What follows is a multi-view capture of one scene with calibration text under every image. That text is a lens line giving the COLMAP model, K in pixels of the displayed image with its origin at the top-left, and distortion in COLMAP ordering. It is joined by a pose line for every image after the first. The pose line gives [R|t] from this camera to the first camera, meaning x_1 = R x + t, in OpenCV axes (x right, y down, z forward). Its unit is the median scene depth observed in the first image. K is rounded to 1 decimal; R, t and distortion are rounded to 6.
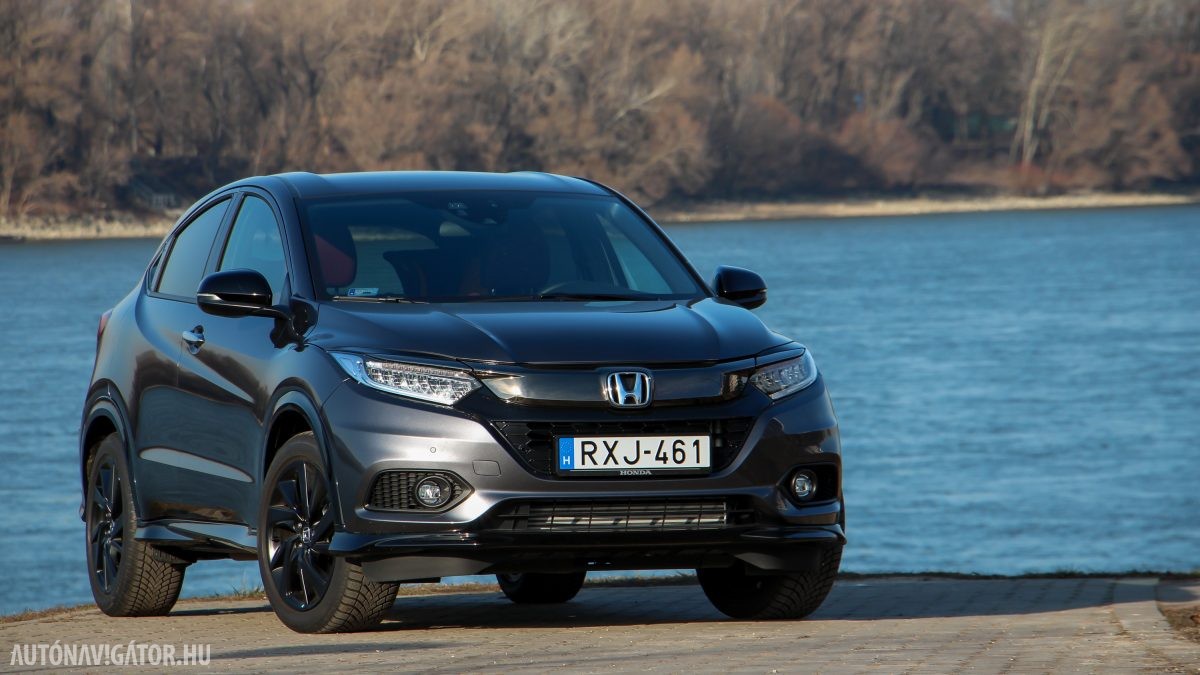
lens RADIAL K [[6914.7, 0, 600.0], [0, 6914.7, 337.5], [0, 0, 1]] dist [2.271018, 13.494239]
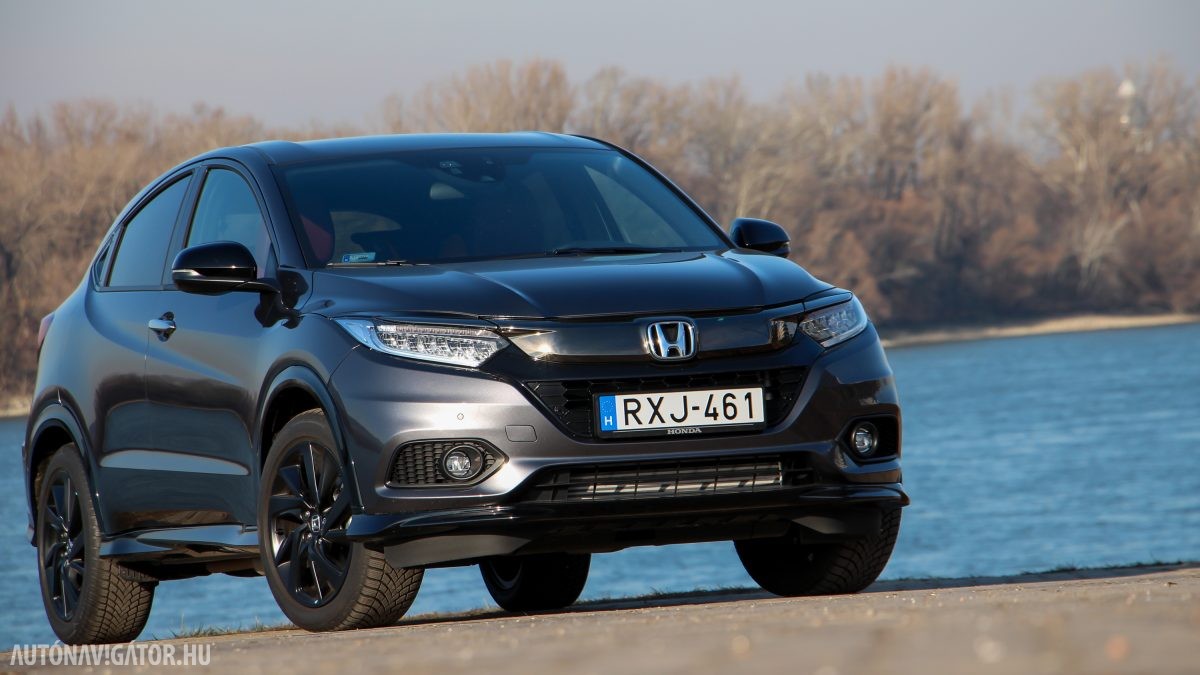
lens RADIAL K [[6826.2, 0, 600.0], [0, 6826.2, 337.5], [0, 0, 1]] dist [2.184499, 10.728500]
pose [[0.997571, -0.048160, 0.050325, -0.046733], [0.049591, 0.998388, -0.027589, 0.029210], [-0.048915, 0.030018, 0.998352, 0.100184]]
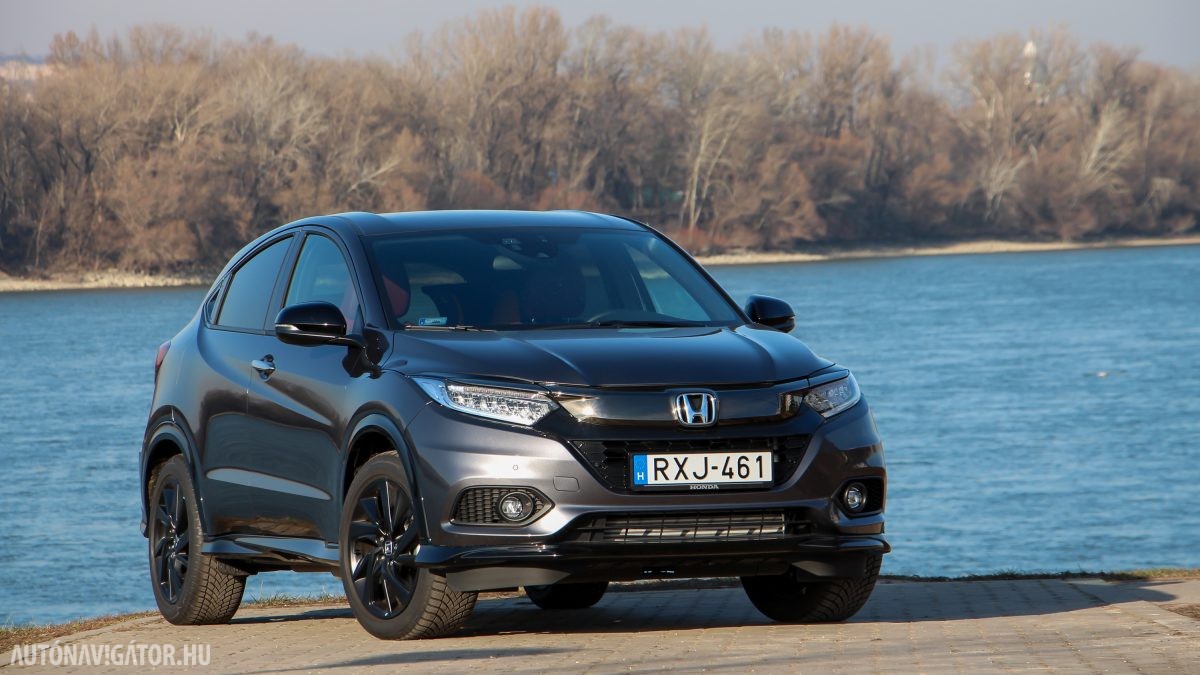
lens RADIAL K [[5739.0, 0, 600.0], [0, 5739.0, 337.5], [0, 0, 1]] dist [1.509052, 9.276478]
pose [[0.998453, -0.008609, 0.054934, -0.055384], [0.008988, 0.999937, -0.006658, 0.002034], [-0.054873, 0.007141, 0.998468, 0.105557]]
